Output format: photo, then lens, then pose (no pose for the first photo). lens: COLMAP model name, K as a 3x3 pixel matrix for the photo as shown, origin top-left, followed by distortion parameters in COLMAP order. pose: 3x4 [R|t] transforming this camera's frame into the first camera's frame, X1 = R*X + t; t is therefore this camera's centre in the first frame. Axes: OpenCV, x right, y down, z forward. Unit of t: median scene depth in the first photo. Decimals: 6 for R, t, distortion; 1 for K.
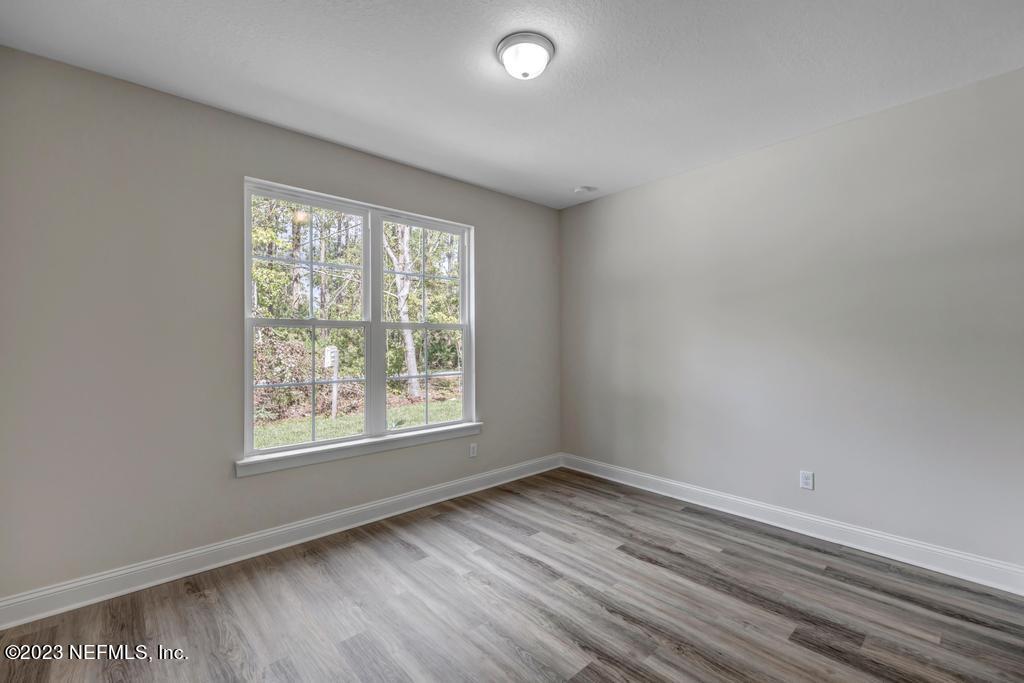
lens RADIAL K [[422.1, 0, 512.0], [0, 422.1, 341.5], [0, 0, 1]] dist [0.001276, 0.000013]
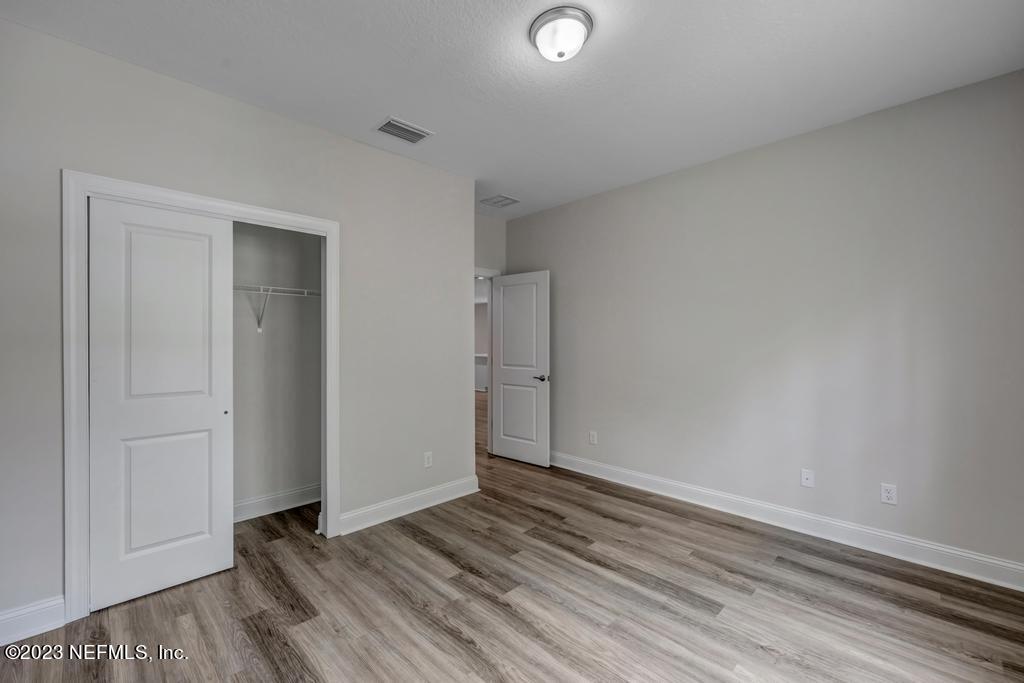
lens RADIAL K [[422.1, 0, 512.0], [0, 422.1, 341.5], [0, 0, 1]] dist [0.001276, 0.000013]
pose [[-0.996999, 0.008754, -0.076923, 0.221694], [0.008560, 0.999959, 0.002859, 0.002890], [0.076945, 0.002192, -0.997033, 1.976201]]
